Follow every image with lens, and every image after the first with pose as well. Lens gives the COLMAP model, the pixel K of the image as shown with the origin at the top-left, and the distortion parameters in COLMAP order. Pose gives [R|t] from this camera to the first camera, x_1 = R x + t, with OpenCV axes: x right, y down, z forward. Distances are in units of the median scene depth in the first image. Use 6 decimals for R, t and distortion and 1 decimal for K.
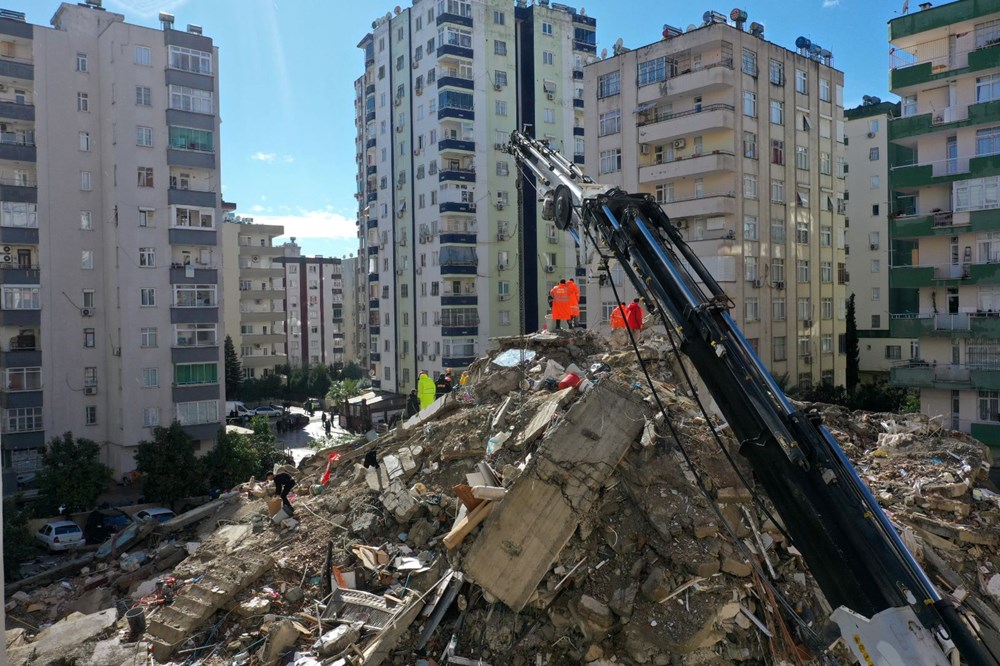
lens RADIAL K [[789.6, 0, 498.1], [0, 789.6, 330.1], [0, 0, 1]] dist [-0.008541, 0.006036]
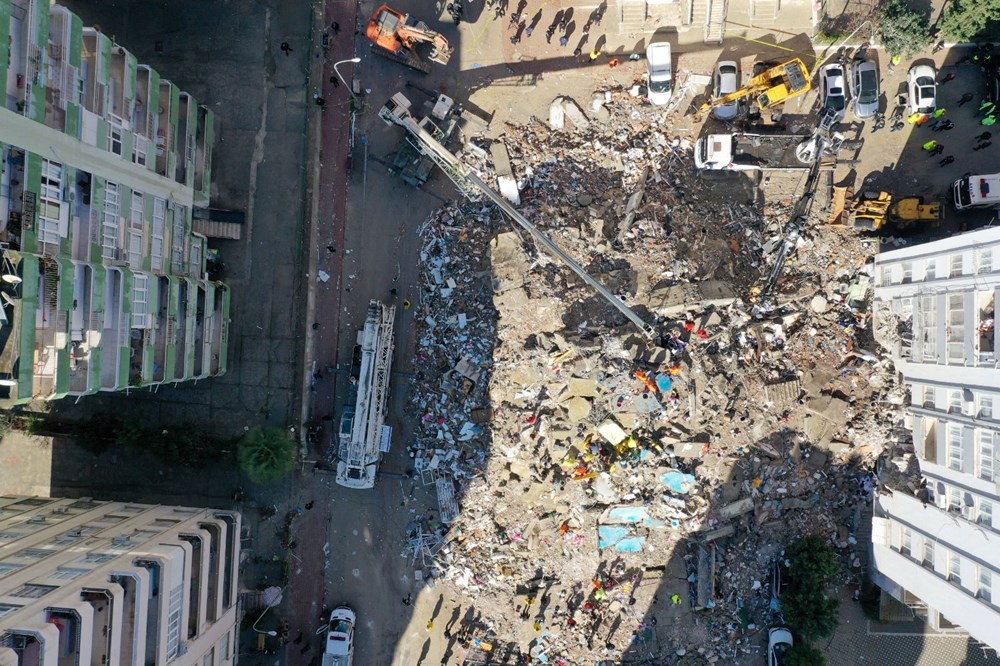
lens RADIAL K [[789.6, 0, 500.8], [0, 789.6, 327.4], [0, 0, 1]] dist [-0.008541, 0.006036]
pose [[-0.711198, -0.701744, 0.041873, 0.143457], [0.053382, 0.005483, 0.998559, -0.868890], [-0.700963, 0.712408, 0.033561, 0.464002]]
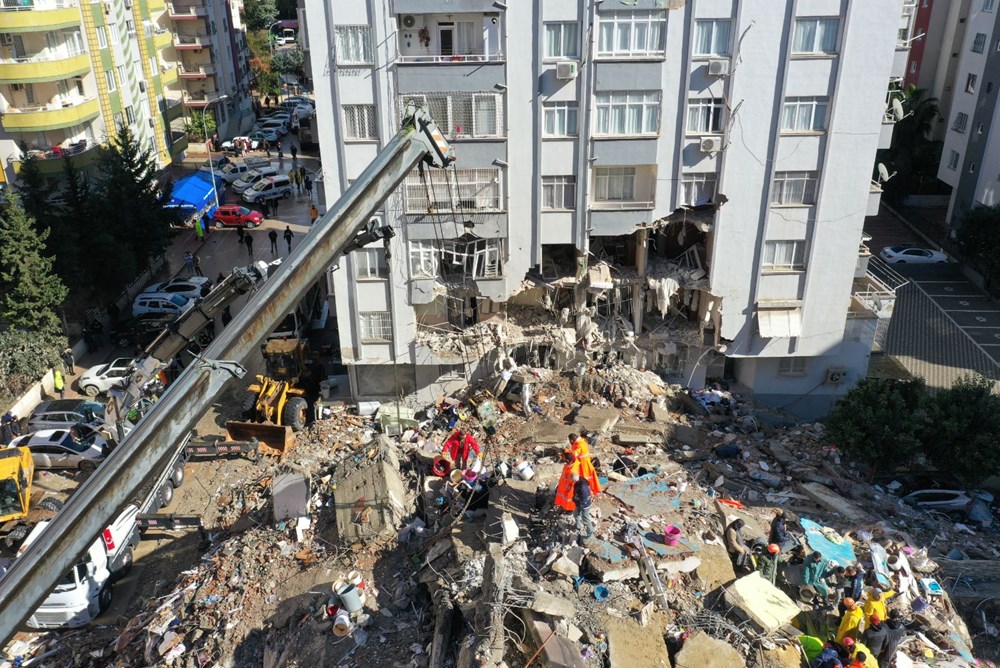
lens RADIAL K [[789.6, 0, 476.7], [0, 789.6, 322.3], [0, 0, 1]] dist [-0.008541, 0.006036]
pose [[-0.703729, 0.313190, -0.637712, 0.226922], [0.023055, 0.907189, 0.420092, -0.183251], [0.710094, 0.280928, -0.645636, 0.568850]]
